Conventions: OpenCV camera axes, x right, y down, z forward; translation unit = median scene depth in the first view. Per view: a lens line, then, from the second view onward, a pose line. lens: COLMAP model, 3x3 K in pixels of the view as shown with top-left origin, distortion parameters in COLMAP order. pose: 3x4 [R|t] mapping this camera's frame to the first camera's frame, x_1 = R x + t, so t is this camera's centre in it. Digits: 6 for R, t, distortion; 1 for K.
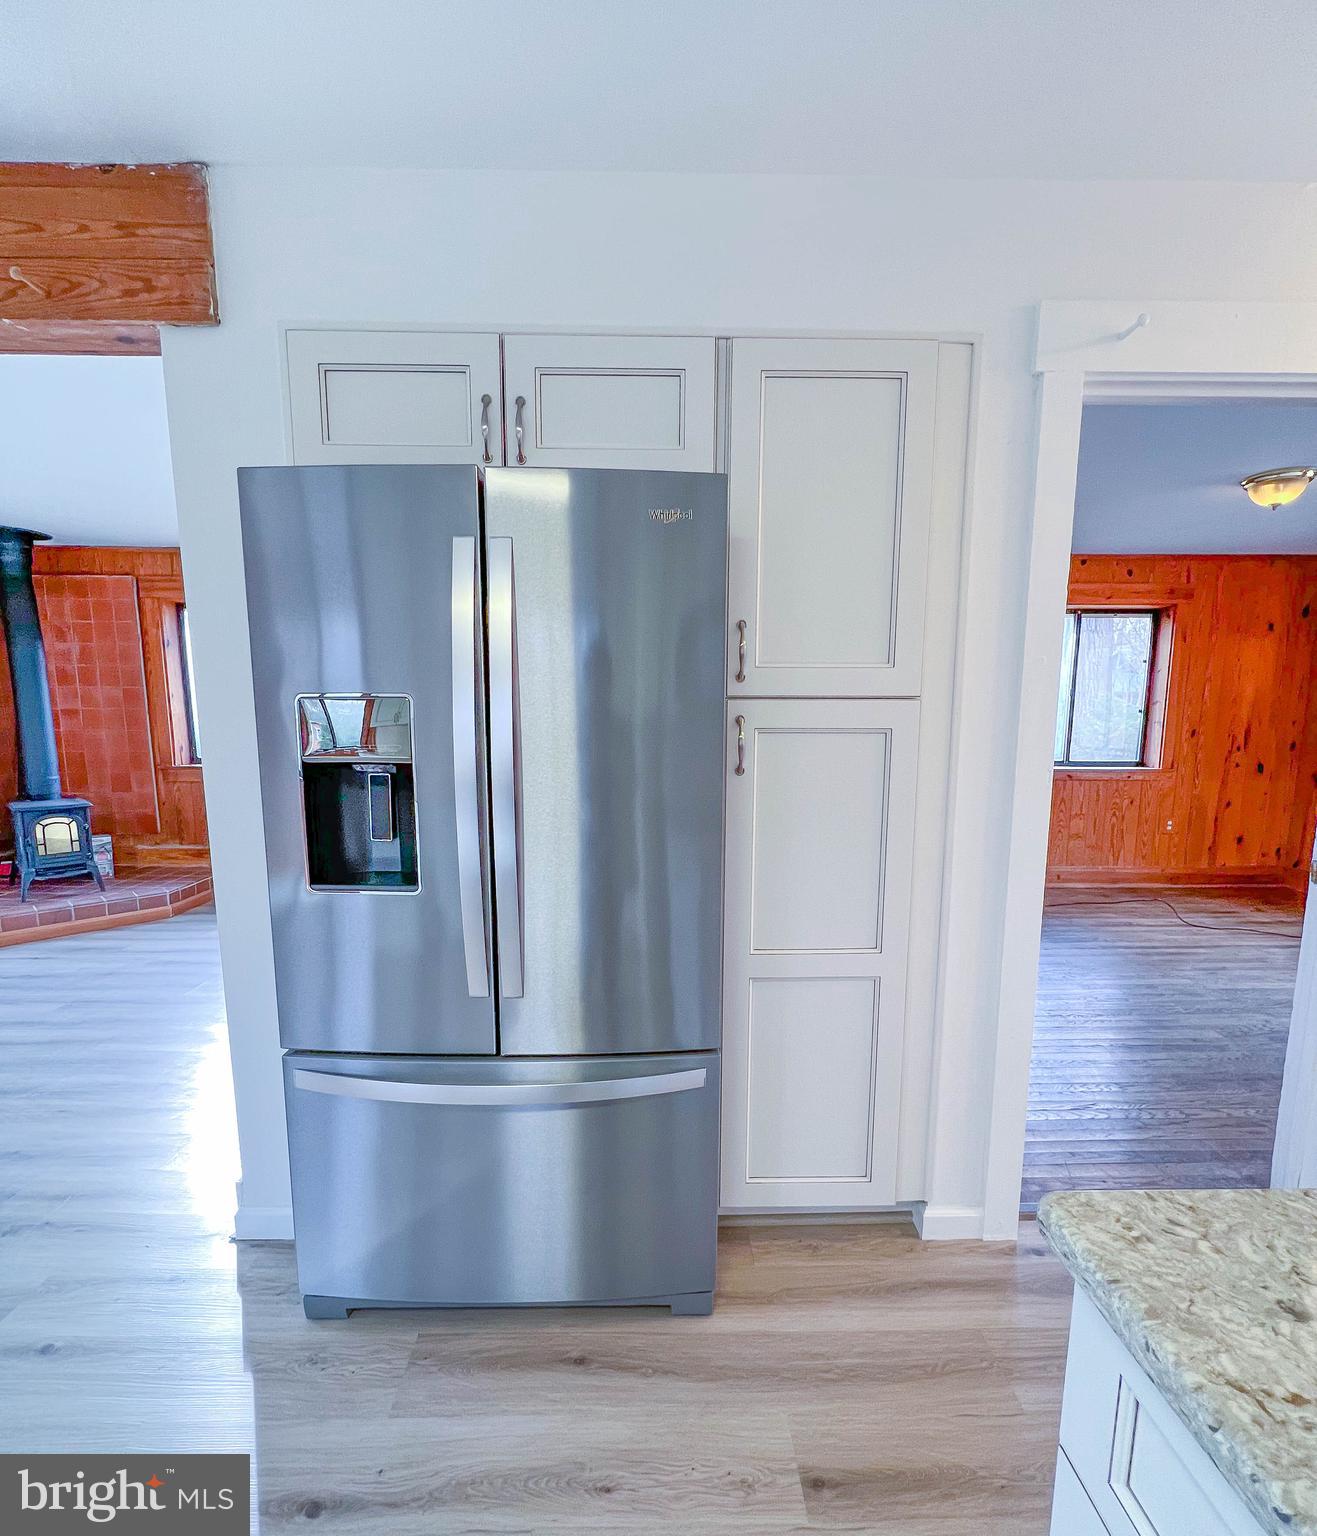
lens RADIAL K [[716.0, 0, 658.0], [0, 716.0, 808.3], [0, 0, 1]] dist [0.000367, -0.000062]
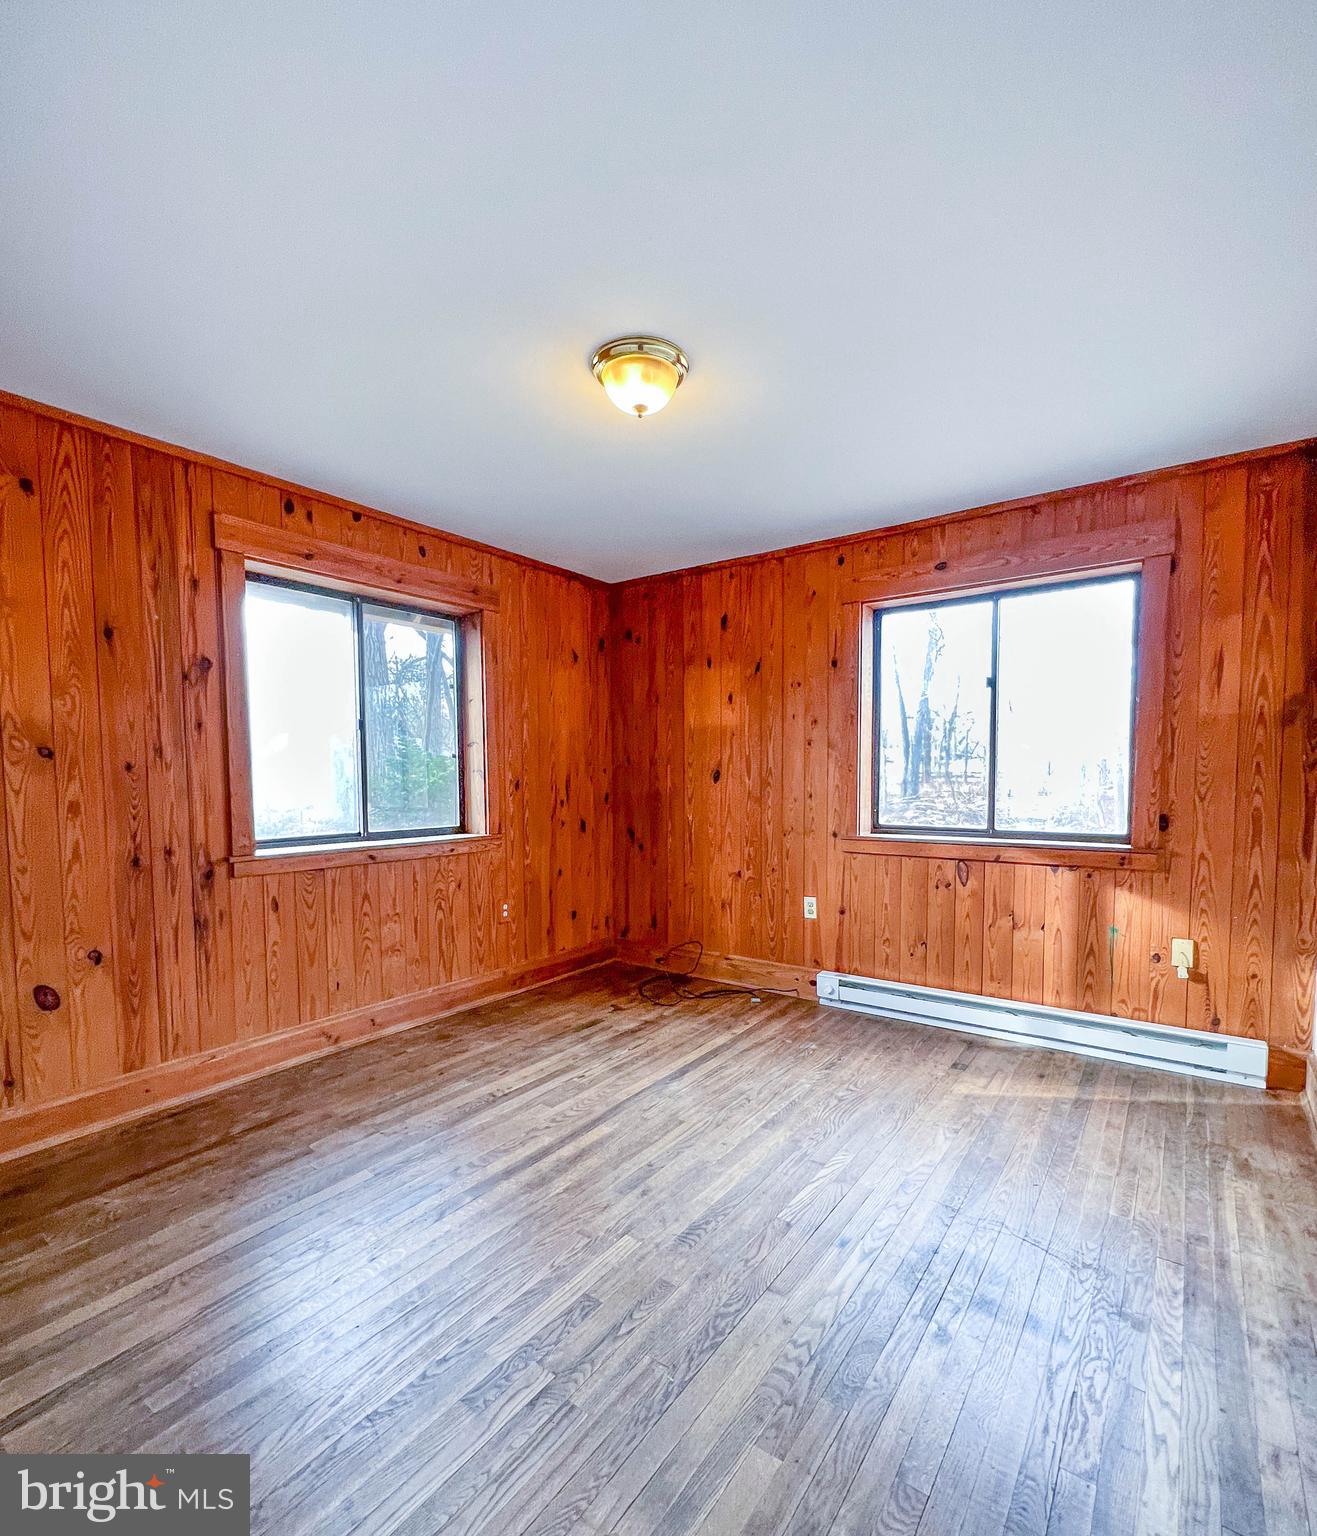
lens RADIAL K [[725.8, 0, 659.6], [0, 725.8, 822.0], [0, 0, 1]] dist [0.002277, 0.000333]
pose [[0.612692, -0.058136, 0.788180, 0.237449], [0.113749, 0.993394, -0.015151, -0.038285], [-0.782093, 0.098938, 0.615258, 0.422305]]
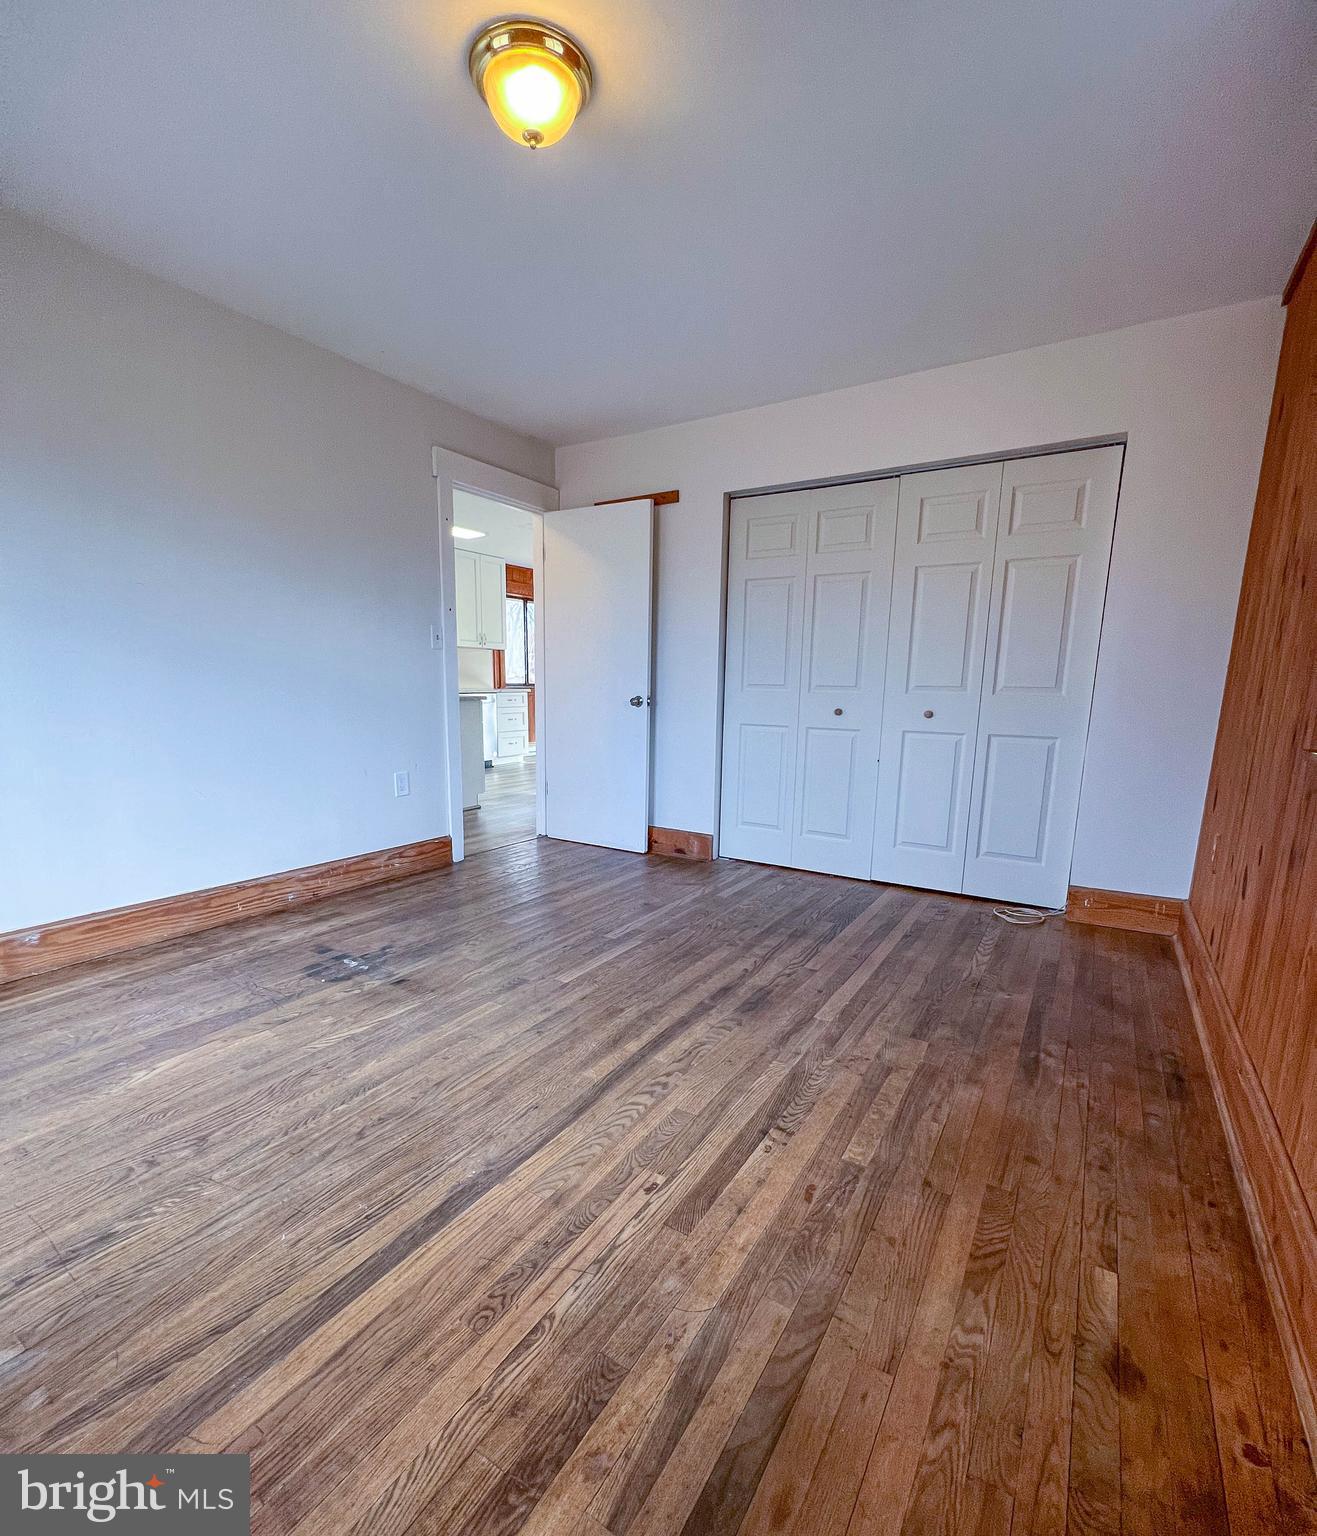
lens RADIAL K [[703.6, 0, 657.9], [0, 703.6, 818.6], [0, 0, 1]] dist [0.002912, 0.000232]
pose [[-0.553617, 0.148346, -0.819452, 0.837245], [-0.130630, 0.956355, 0.261382, -0.069766], [0.822462, 0.251751, -0.510076, 0.943267]]
